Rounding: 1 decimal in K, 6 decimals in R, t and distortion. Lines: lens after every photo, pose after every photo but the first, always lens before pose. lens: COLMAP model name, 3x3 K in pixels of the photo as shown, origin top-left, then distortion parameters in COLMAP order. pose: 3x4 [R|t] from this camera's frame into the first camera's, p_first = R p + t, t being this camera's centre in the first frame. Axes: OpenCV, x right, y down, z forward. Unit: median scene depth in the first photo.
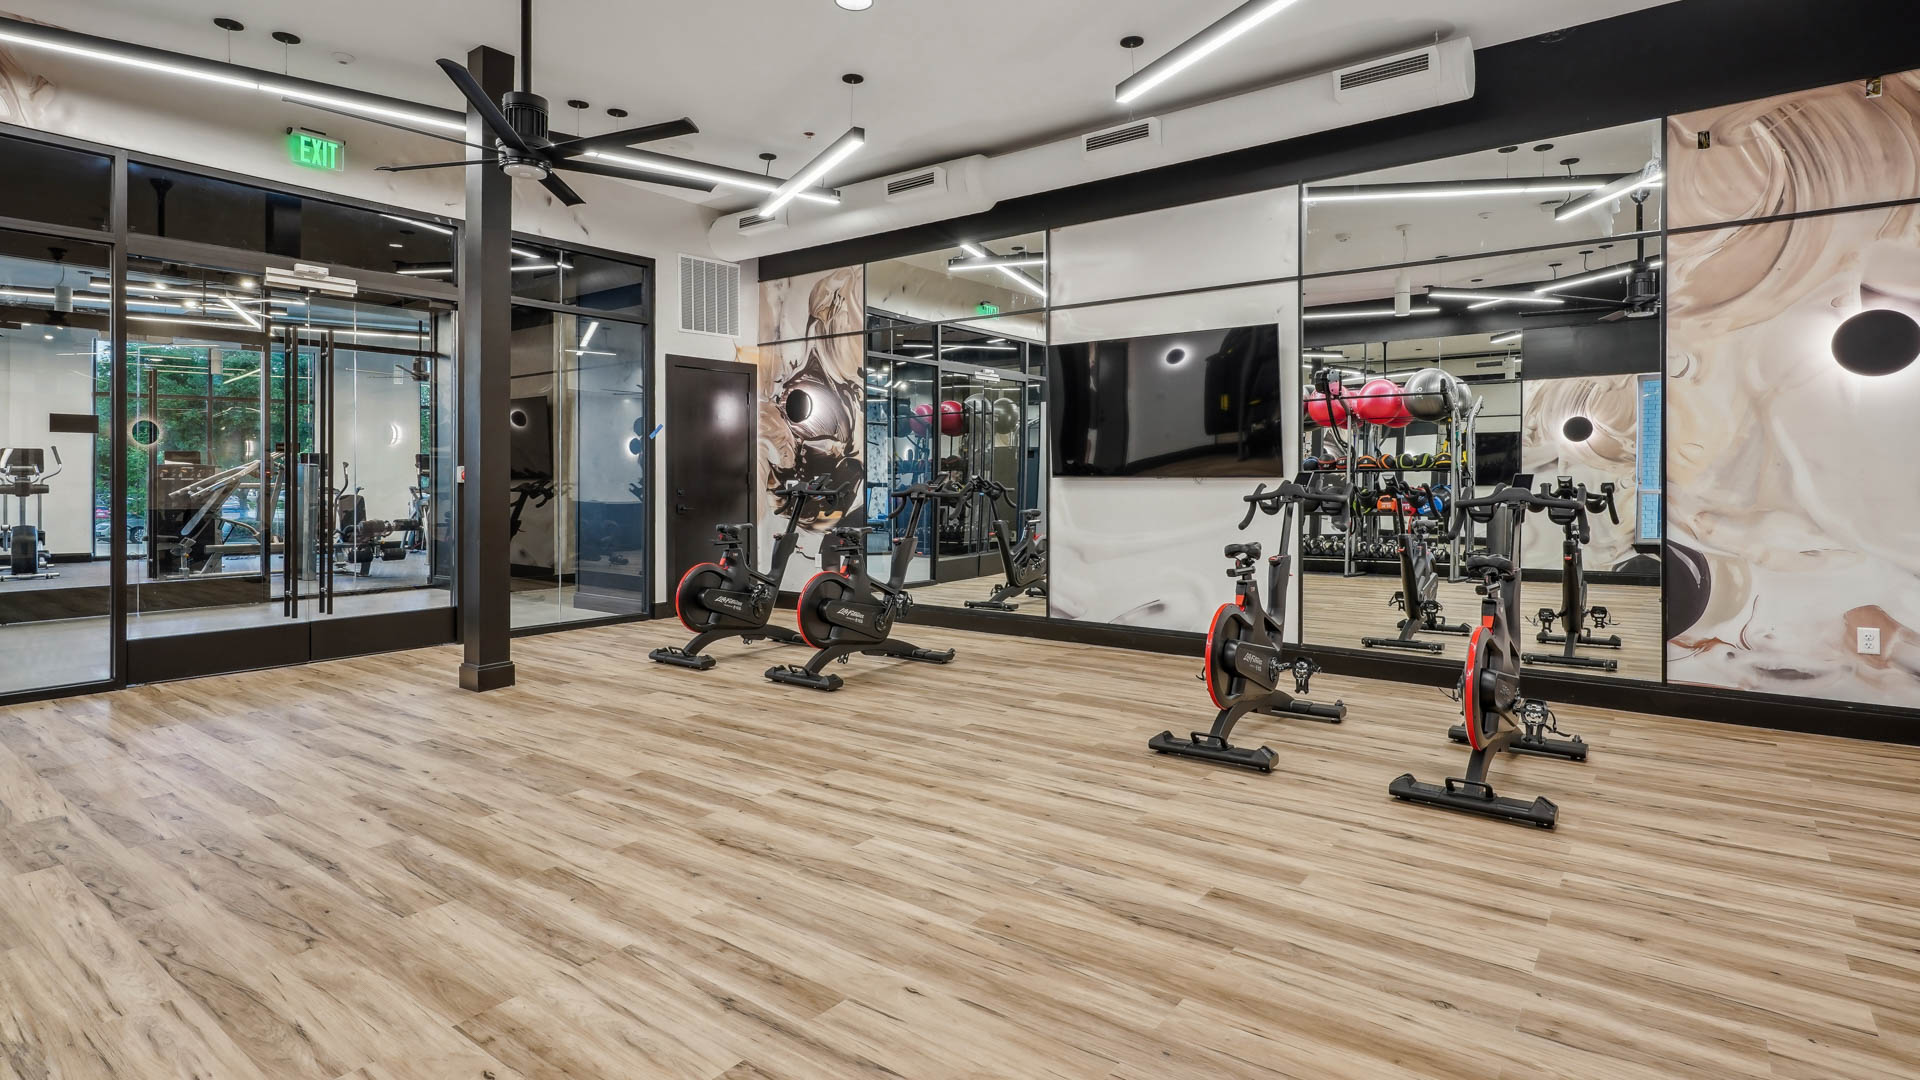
lens RADIAL K [[968.6, 0, 947.2], [0, 968.6, 485.1], [0, 0, 1]] dist [0.000658, 0.000337]
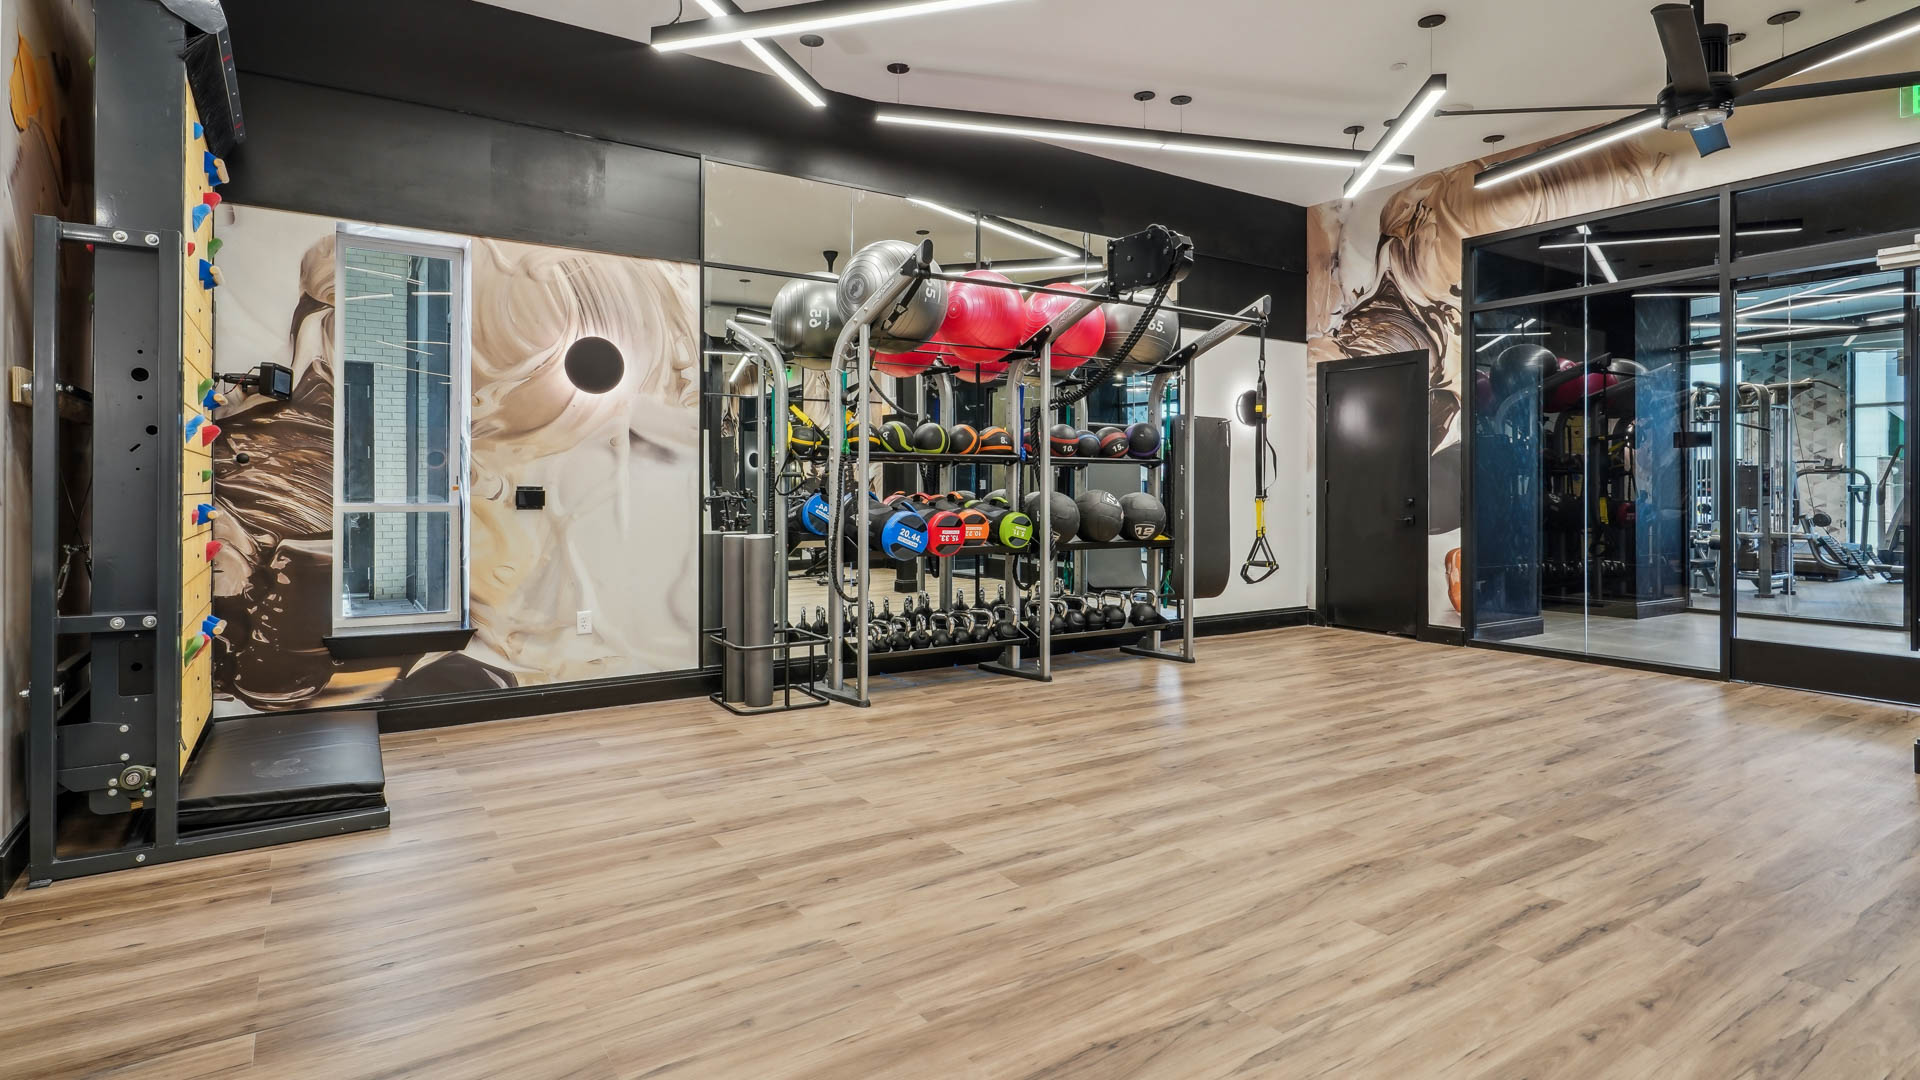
lens RADIAL K [[968.6, 0, 947.2], [0, 968.6, 485.1], [0, 0, 1]] dist [0.000658, 0.000337]
pose [[-0.336299, -0.005079, -0.941742, 0.862322], [-0.007561, 0.999968, -0.002693, 0.001098], [0.941725, 0.006215, -0.336327, 1.009610]]
